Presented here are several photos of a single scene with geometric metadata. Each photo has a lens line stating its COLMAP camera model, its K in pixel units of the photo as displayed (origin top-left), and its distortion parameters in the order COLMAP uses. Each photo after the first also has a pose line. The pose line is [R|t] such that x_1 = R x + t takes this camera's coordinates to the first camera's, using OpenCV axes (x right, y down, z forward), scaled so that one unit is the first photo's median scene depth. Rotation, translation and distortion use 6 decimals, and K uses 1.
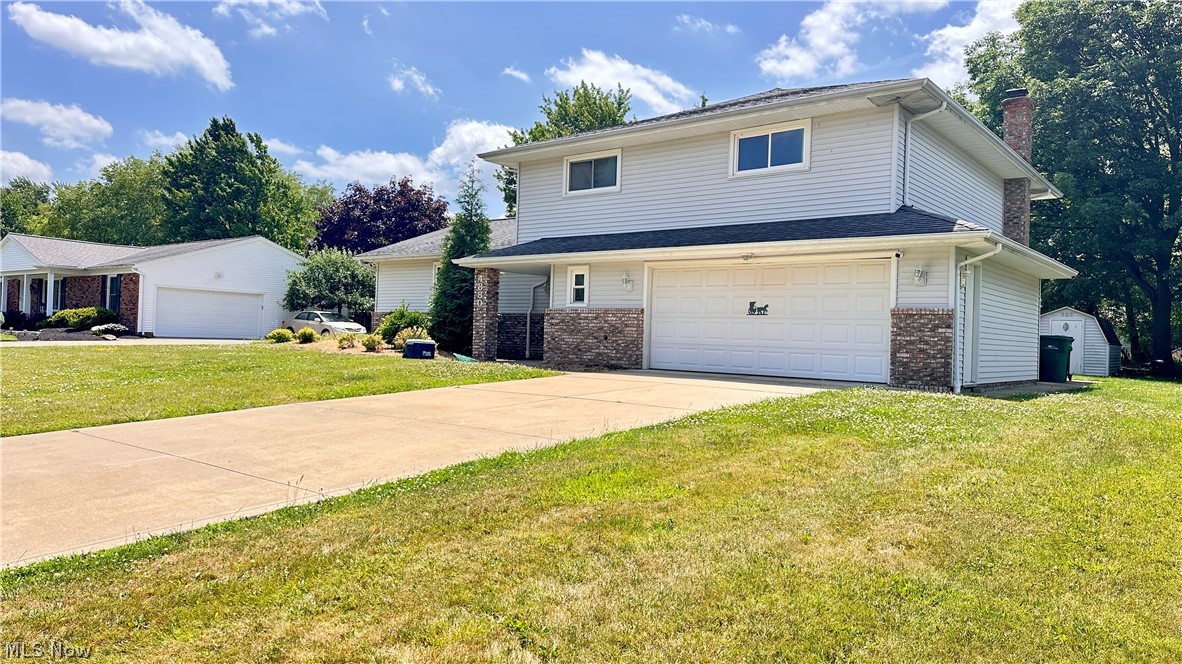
lens RADIAL K [[820.6, 0, 591.0], [0, 820.6, 332.0], [0, 0, 1]] dist [-0.001193, -0.007188]
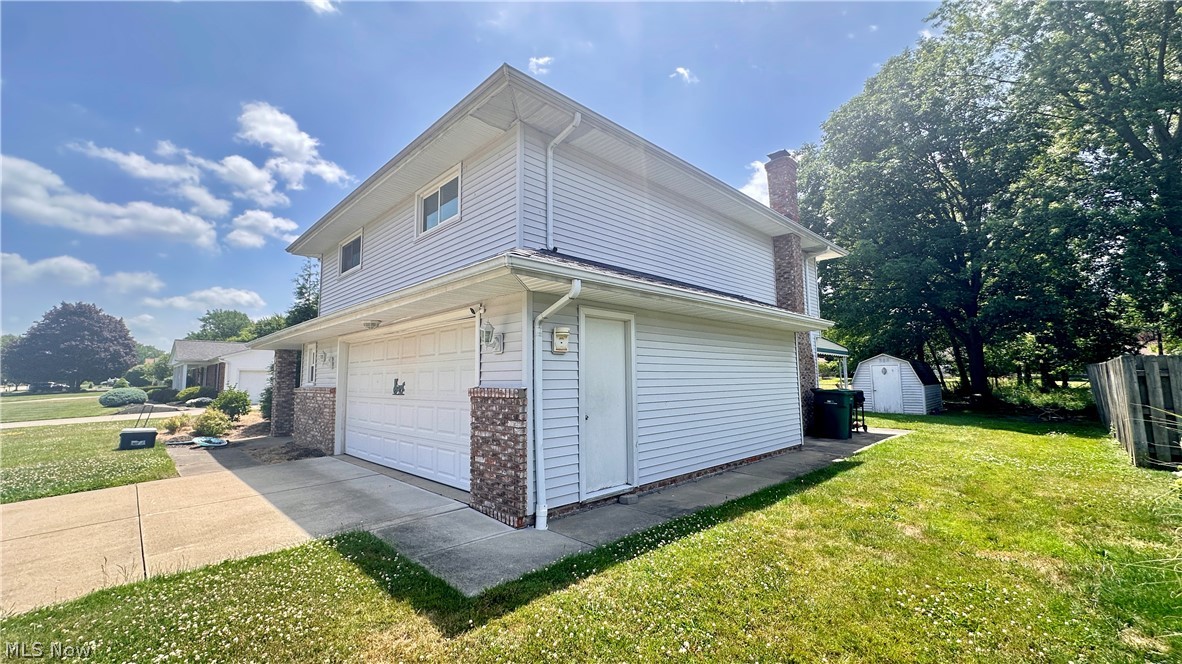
lens RADIAL K [[474.1, 0, 591.0], [0, 474.1, 332.0], [0, 0, 1]] dist [-0.007351, 0.000776]
pose [[0.993271, -0.056285, -0.101220, 0.464657], [0.046373, 0.994130, -0.097748, -0.029463], [0.106128, 0.092396, 0.990050, 0.562868]]
